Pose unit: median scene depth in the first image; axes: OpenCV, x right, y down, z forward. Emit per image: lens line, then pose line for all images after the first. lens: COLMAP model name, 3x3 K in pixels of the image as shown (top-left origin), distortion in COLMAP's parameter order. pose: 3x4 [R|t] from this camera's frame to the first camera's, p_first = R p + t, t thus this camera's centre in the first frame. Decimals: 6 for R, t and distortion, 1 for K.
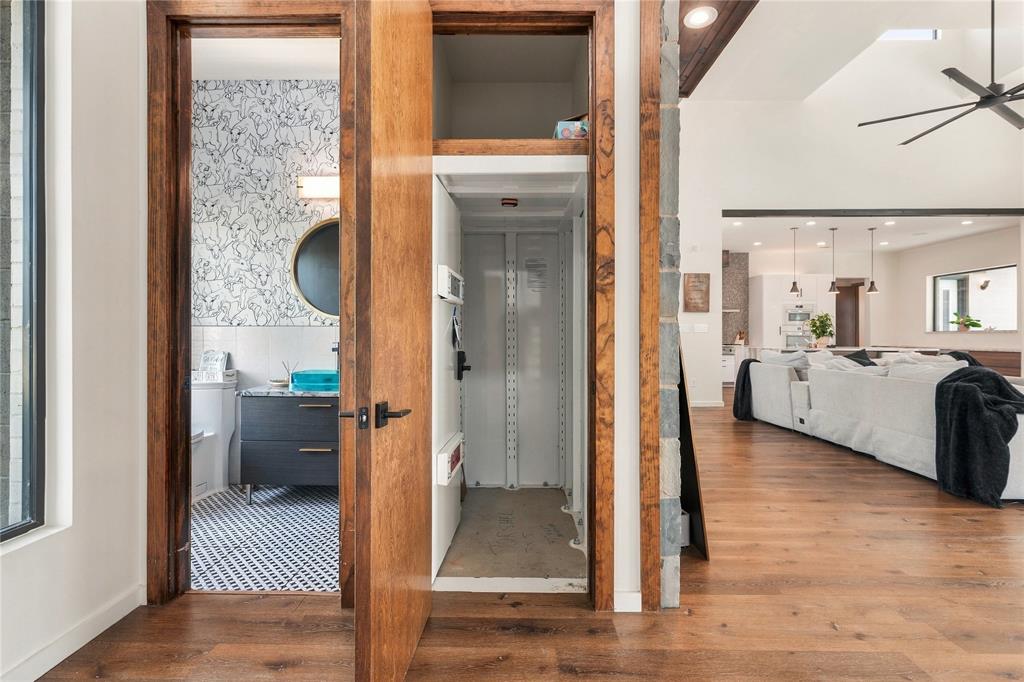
lens RADIAL K [[471.3, 0, 510.2], [0, 471.3, 341.7], [0, 0, 1]] dist [-0.004330, 0.000706]
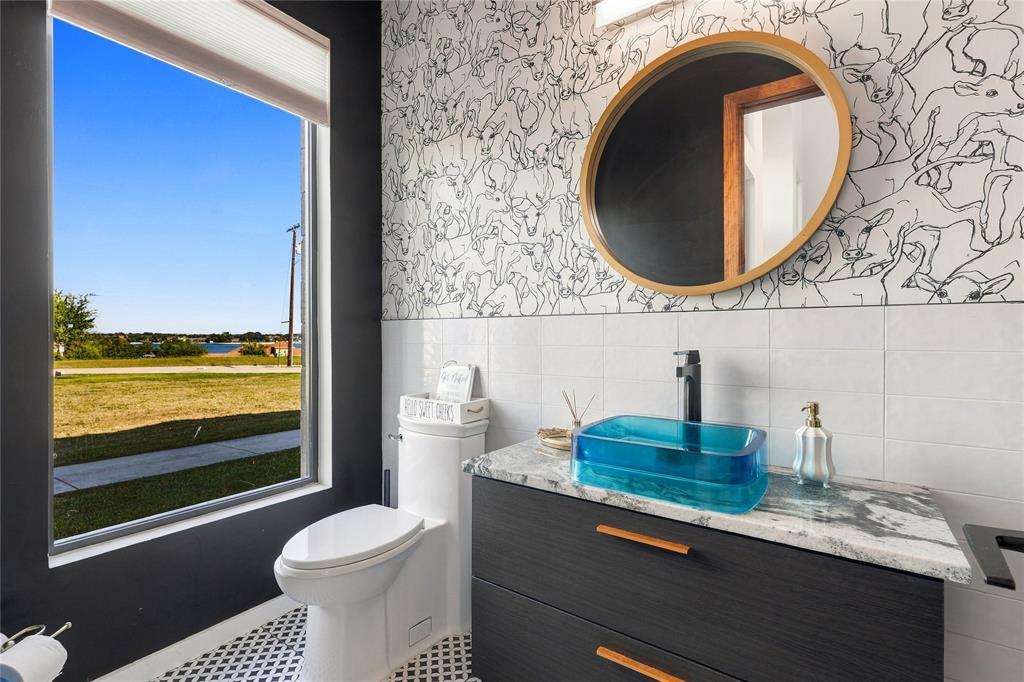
lens RADIAL K [[471.3, 0, 509.7], [0, 471.3, 340.7], [0, 0, 1]] dist [-0.004330, 0.000706]
pose [[0.821307, 0.002102, -0.570482, -0.255027], [-0.001122, 0.999997, 0.002069, -0.007946], [0.570485, -0.001060, 0.821307, 0.572174]]
